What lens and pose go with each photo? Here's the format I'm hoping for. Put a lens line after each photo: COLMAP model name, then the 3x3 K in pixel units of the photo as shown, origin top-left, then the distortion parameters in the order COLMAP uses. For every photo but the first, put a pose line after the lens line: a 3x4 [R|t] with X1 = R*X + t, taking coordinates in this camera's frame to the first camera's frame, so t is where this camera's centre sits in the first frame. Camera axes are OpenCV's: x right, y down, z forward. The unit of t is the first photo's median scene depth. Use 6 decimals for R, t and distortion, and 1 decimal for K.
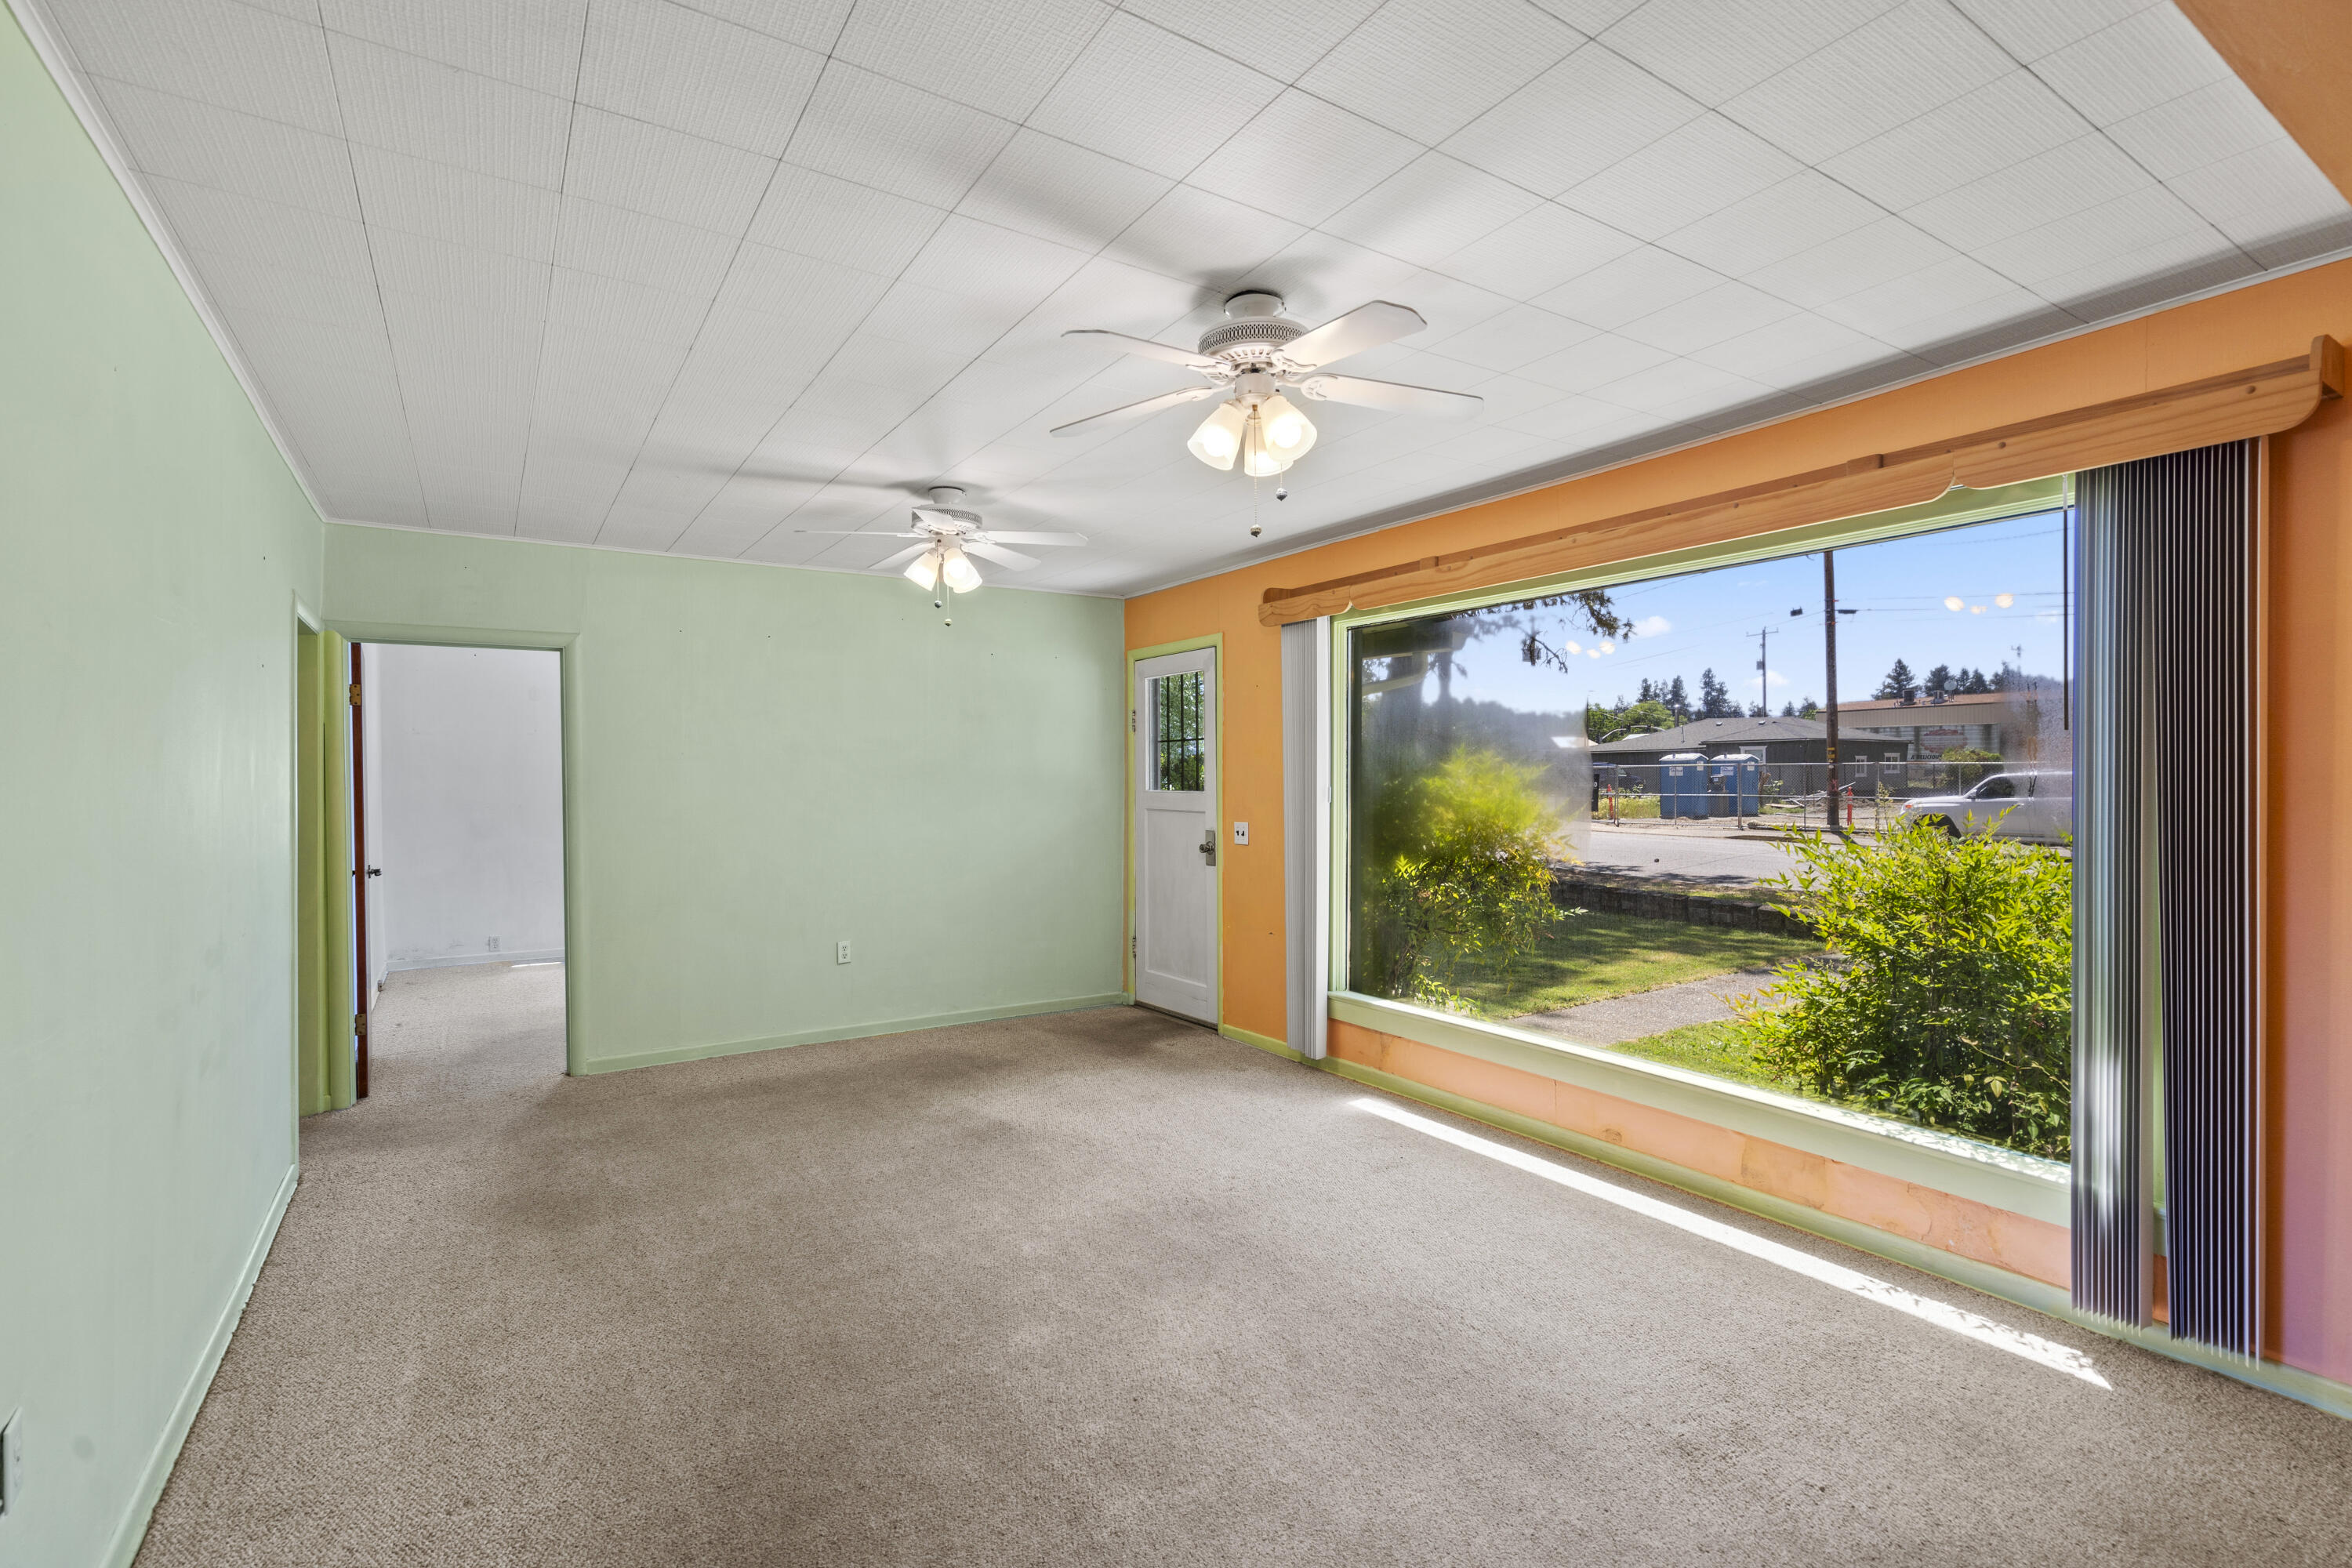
lens RADIAL K [[1075.3, 0, 1166.4], [0, 1075.3, 785.3], [0, 0, 1]] dist [-0.001973, 0.000345]
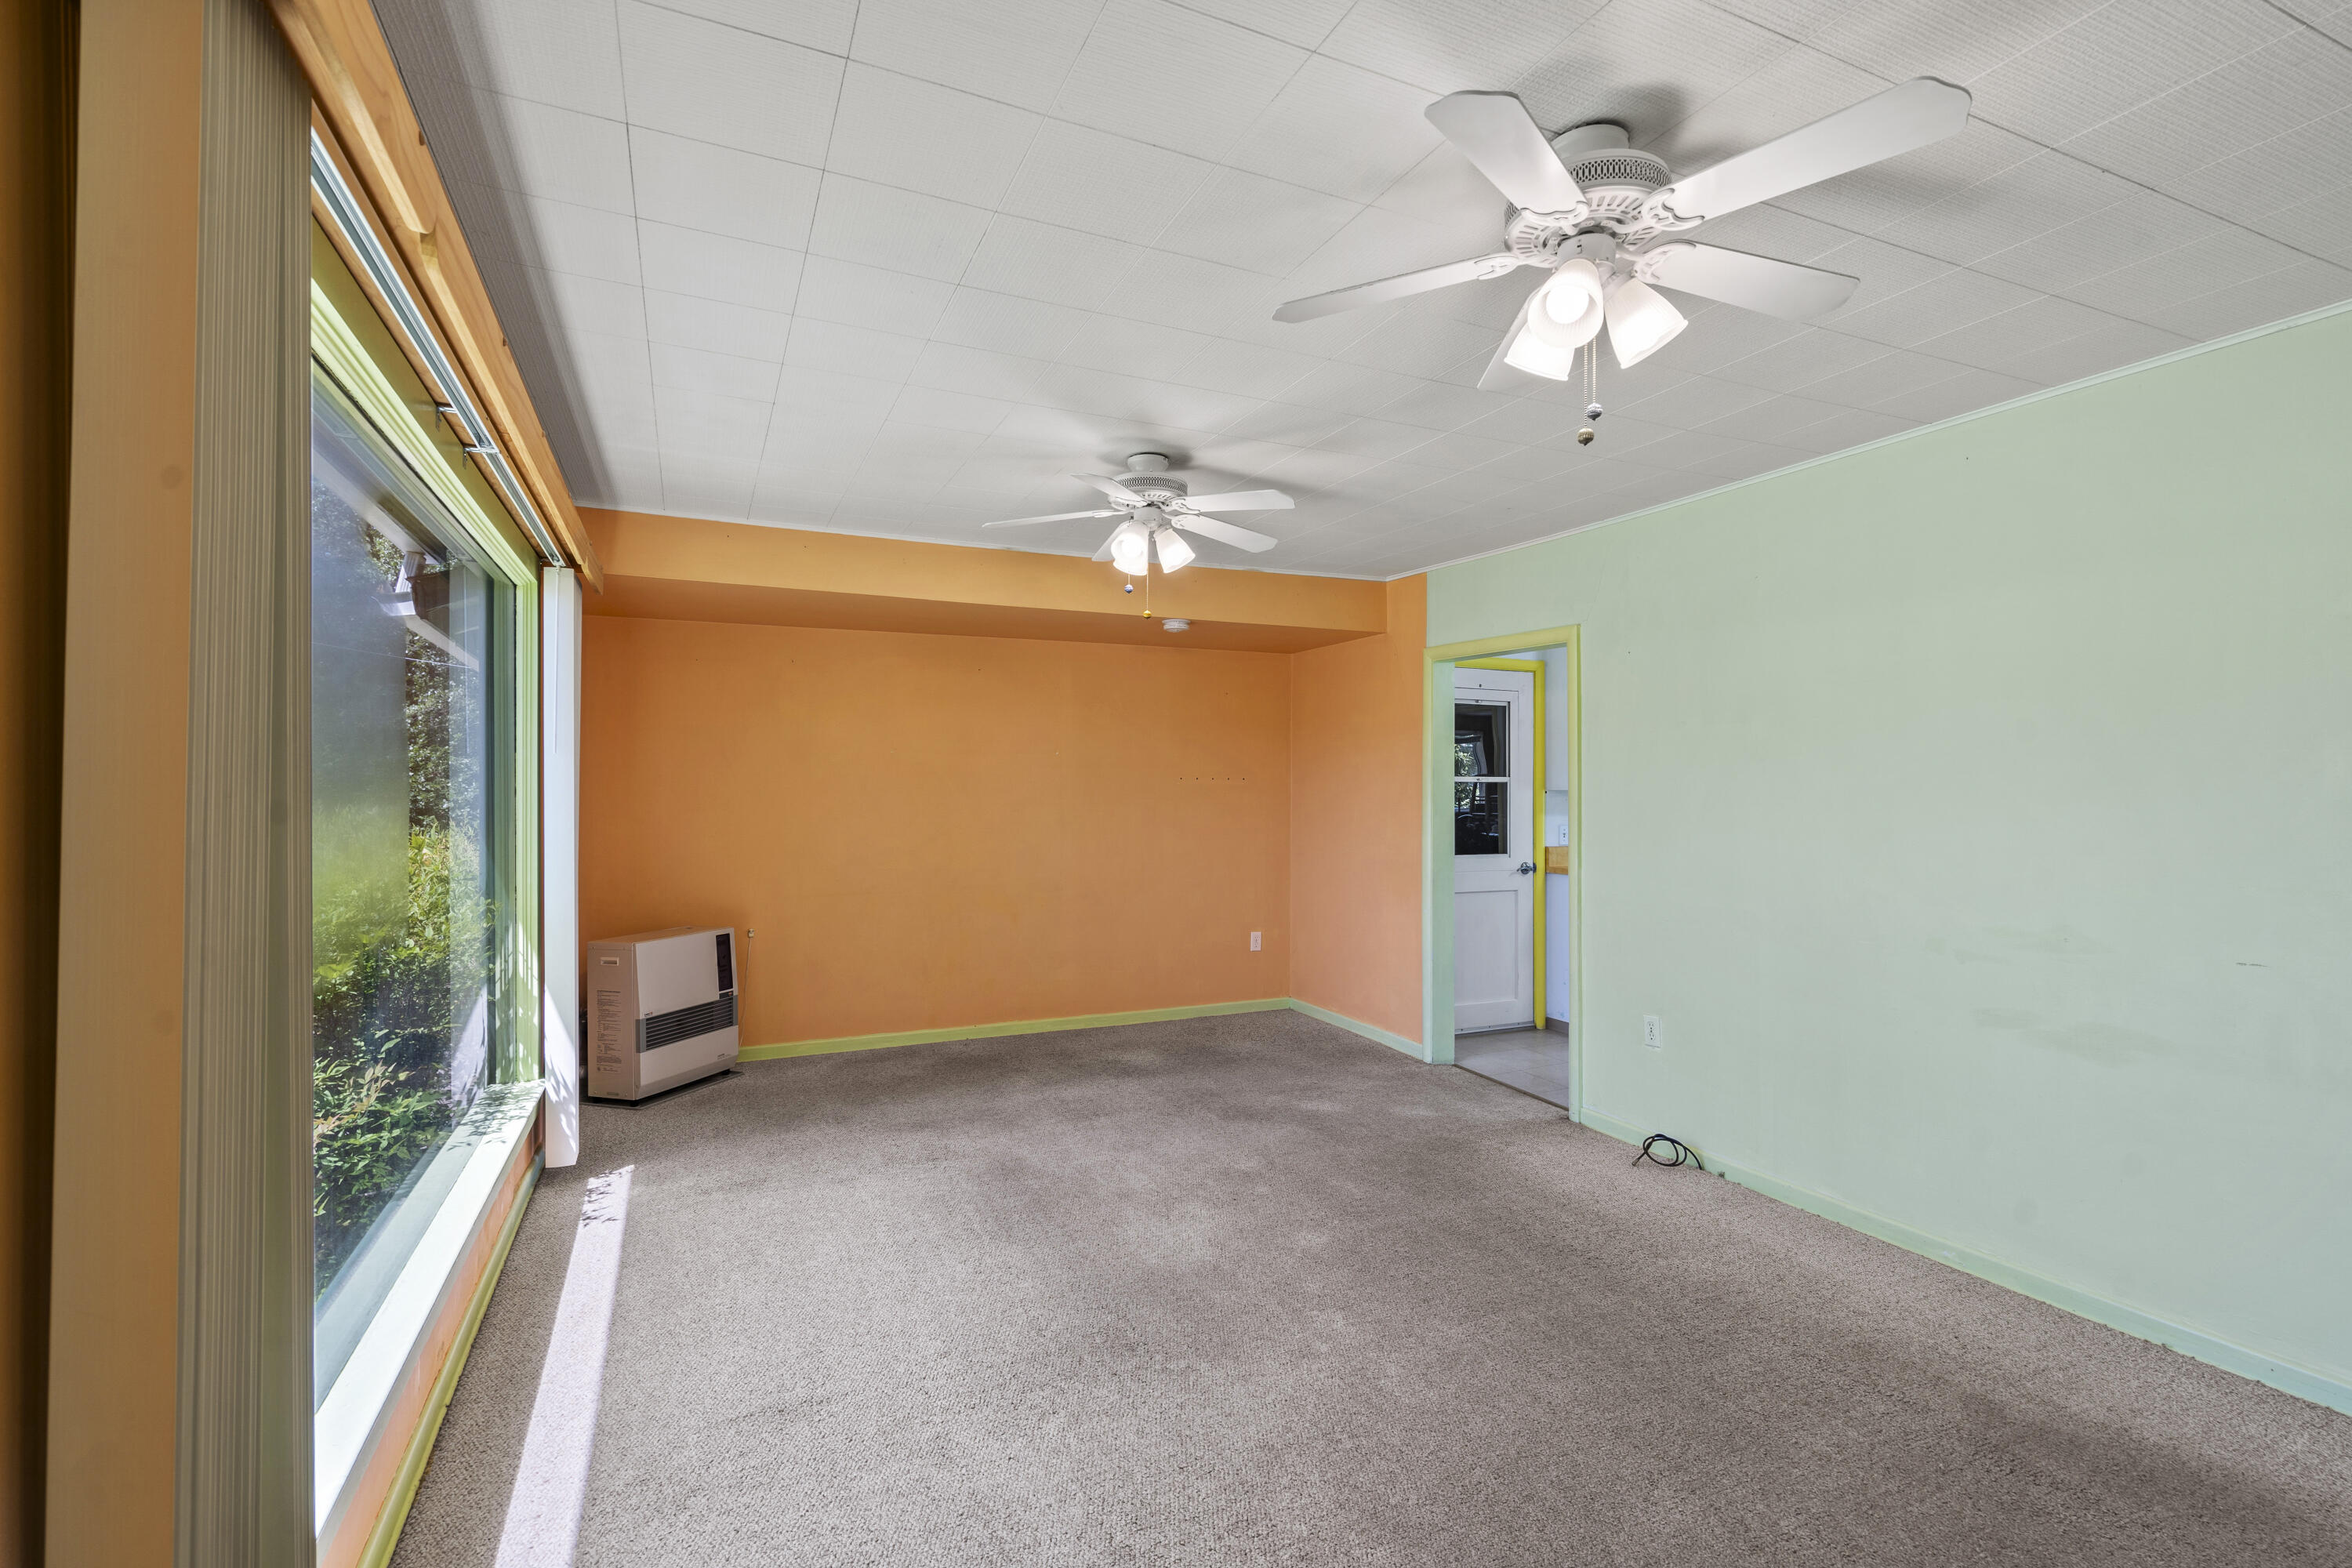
lens RADIAL K [[1075.3, 0, 1166.4], [0, 1075.3, 785.3], [0, 0, 1]] dist [-0.001973, 0.000345]
pose [[-0.988265, 0.002393, 0.152733, -0.151161], [0.002916, 0.999991, 0.003203, -0.012351], [-0.152724, 0.003611, -0.988262, 2.273022]]
